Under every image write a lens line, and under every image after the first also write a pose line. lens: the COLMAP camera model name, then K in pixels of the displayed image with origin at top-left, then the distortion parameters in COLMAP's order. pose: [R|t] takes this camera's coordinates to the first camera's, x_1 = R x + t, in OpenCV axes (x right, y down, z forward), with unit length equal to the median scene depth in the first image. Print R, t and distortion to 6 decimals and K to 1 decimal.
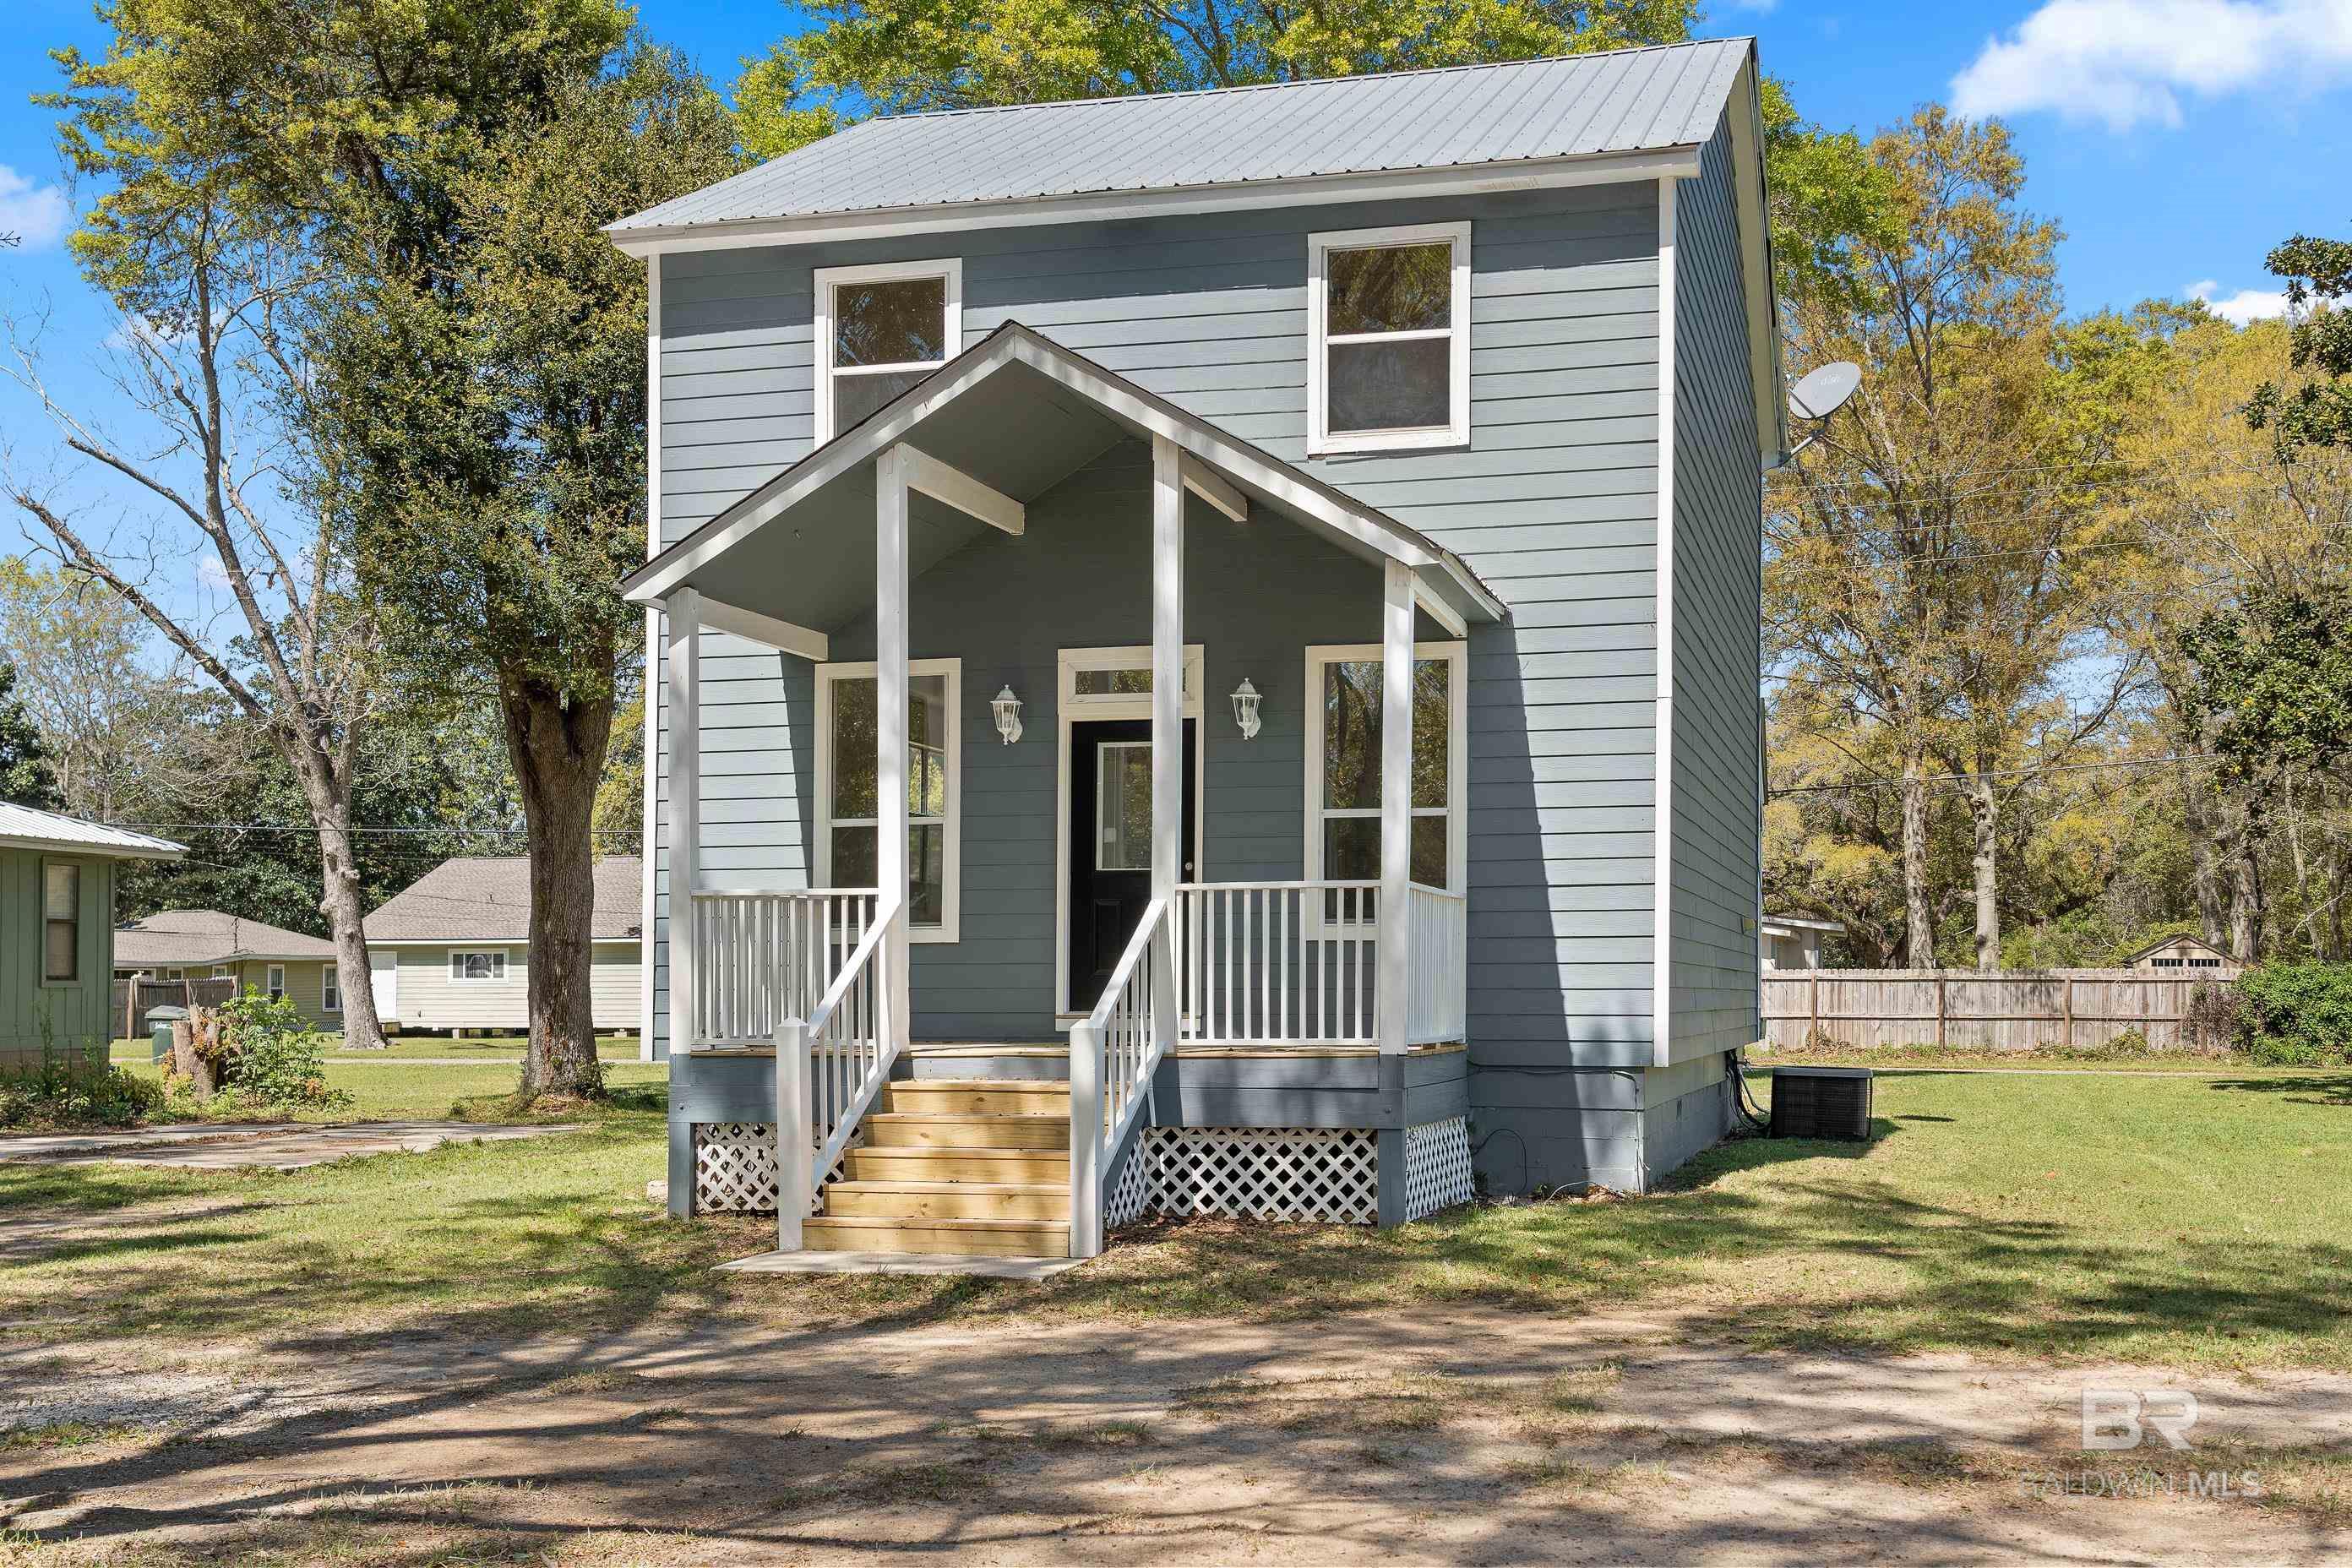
lens RADIAL K [[2596.0, 0, 1186.7], [0, 2596.0, 792.6], [0, 0, 1]] dist [0.029182, 0.000000]
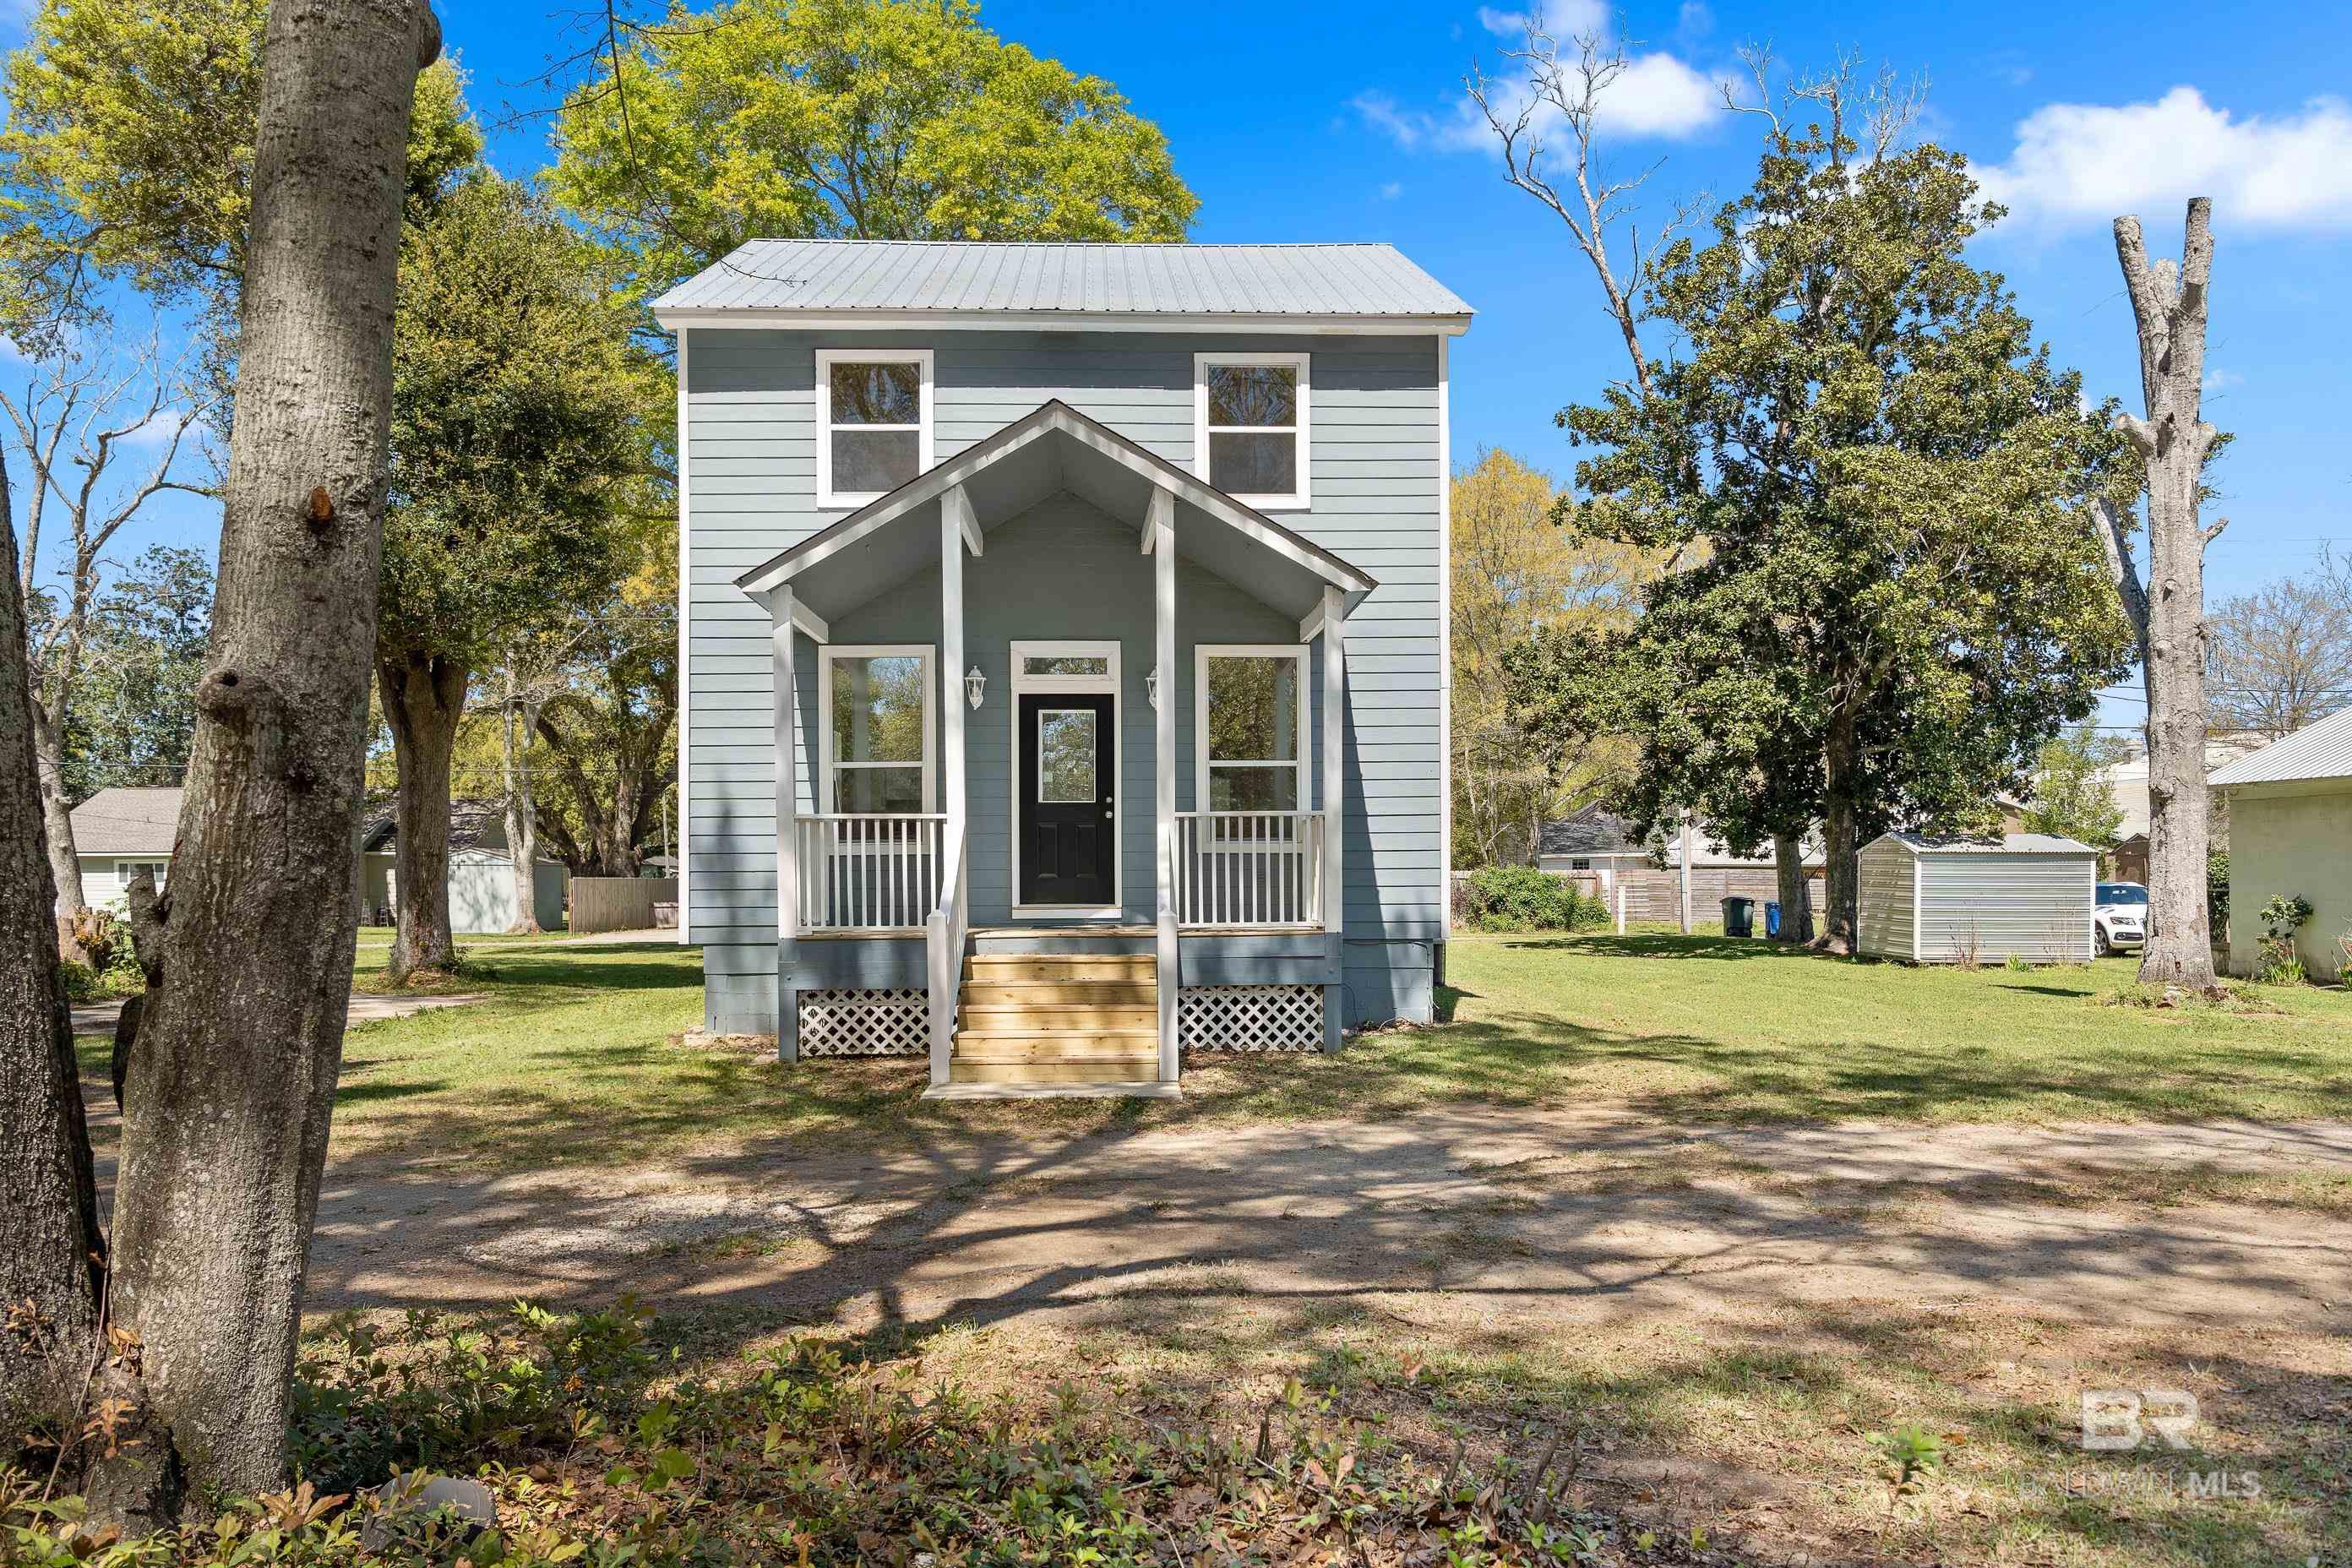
lens RADIAL K [[1797.5, 0, 1174.4], [0, 1797.5, 782.7], [0, 0, 1]] dist [-0.002247, 0.011045]
pose [[0.957730, 0.011820, 0.287424, -0.246533], [-0.016887, 0.999743, 0.015156, 0.003984], [-0.287171, -0.019369, 0.957683, 0.065259]]
